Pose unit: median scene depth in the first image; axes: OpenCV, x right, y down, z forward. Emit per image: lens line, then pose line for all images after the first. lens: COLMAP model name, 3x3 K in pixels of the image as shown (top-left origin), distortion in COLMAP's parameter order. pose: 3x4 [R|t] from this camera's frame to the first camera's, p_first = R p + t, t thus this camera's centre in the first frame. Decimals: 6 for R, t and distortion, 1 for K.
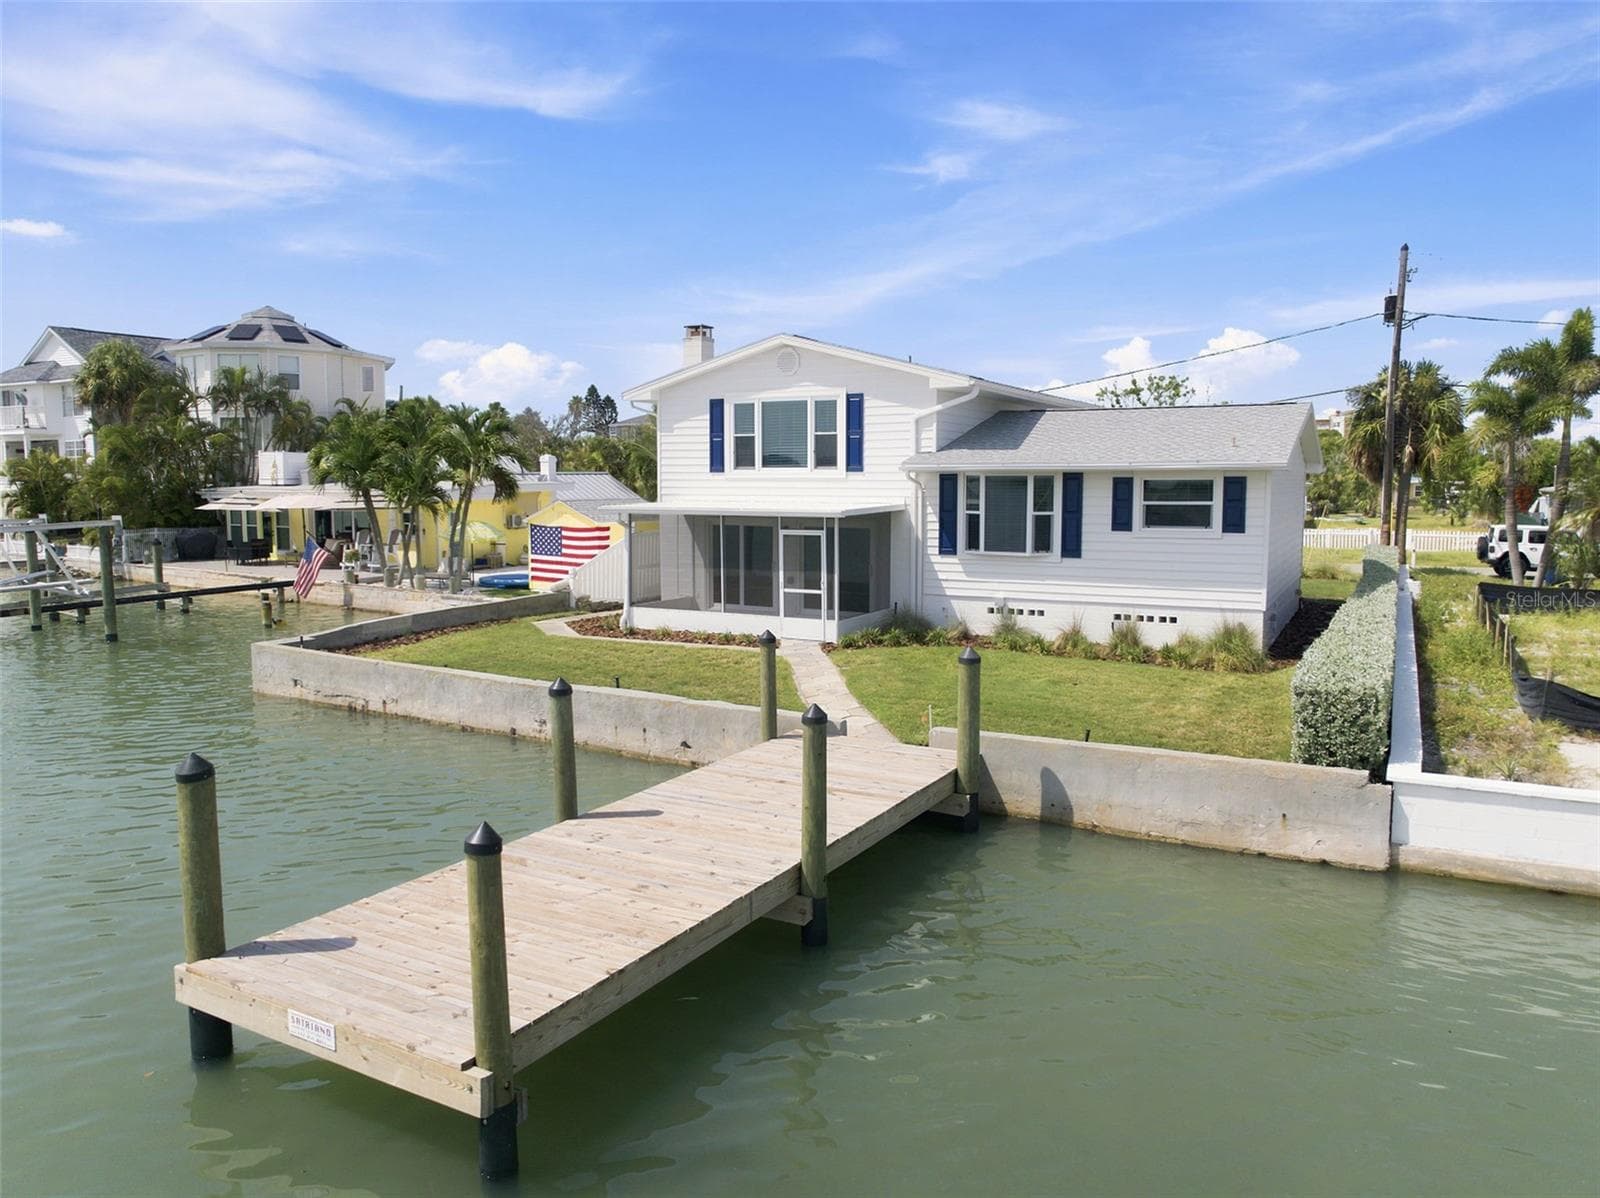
lens RADIAL K [[1128.7, 0, 805.7], [0, 1128.7, 590.1], [0, 0, 1]] dist [-0.028505, -0.020671]
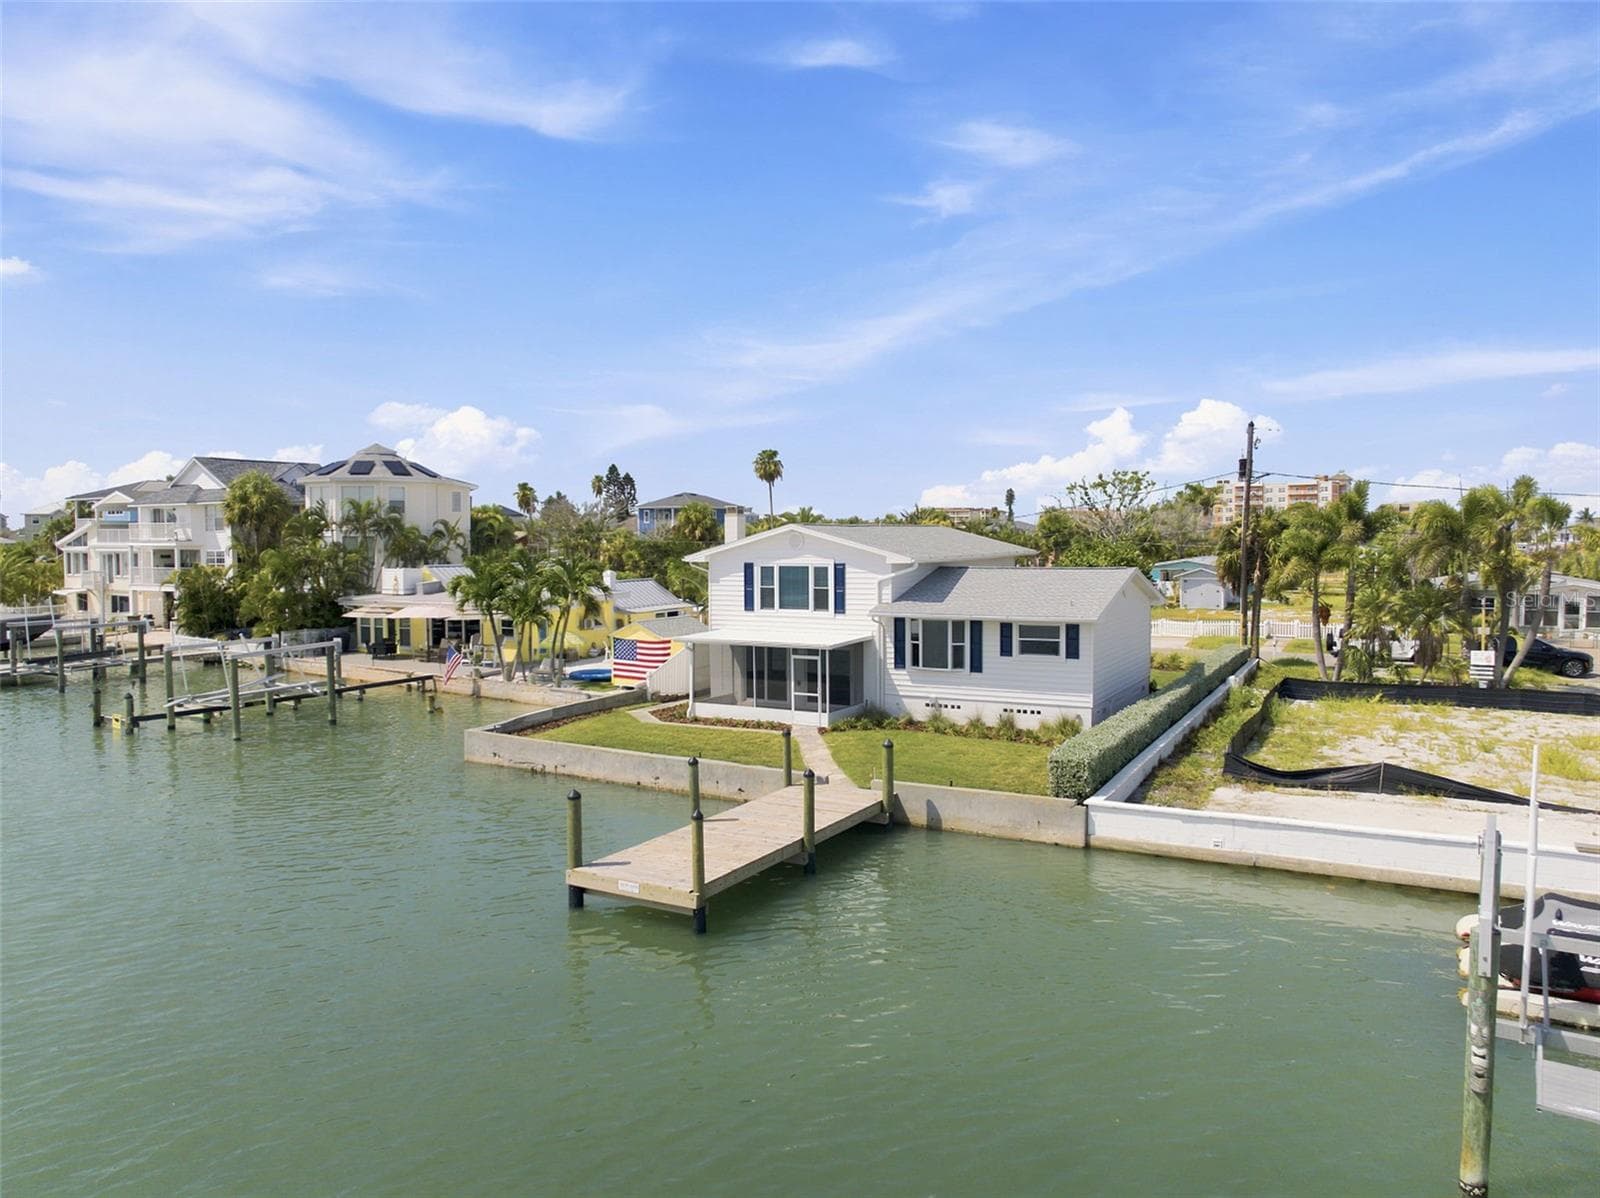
lens RADIAL K [[1128.7, 0, 805.7], [0, 1128.7, 590.1], [0, 0, 1]] dist [-0.028505, -0.020671]
pose [[0.999965, -0.004886, -0.006769, 0.007679], [0.004536, 0.998703, -0.050719, -0.061044], [0.007008, 0.050687, 0.998690, -0.551132]]
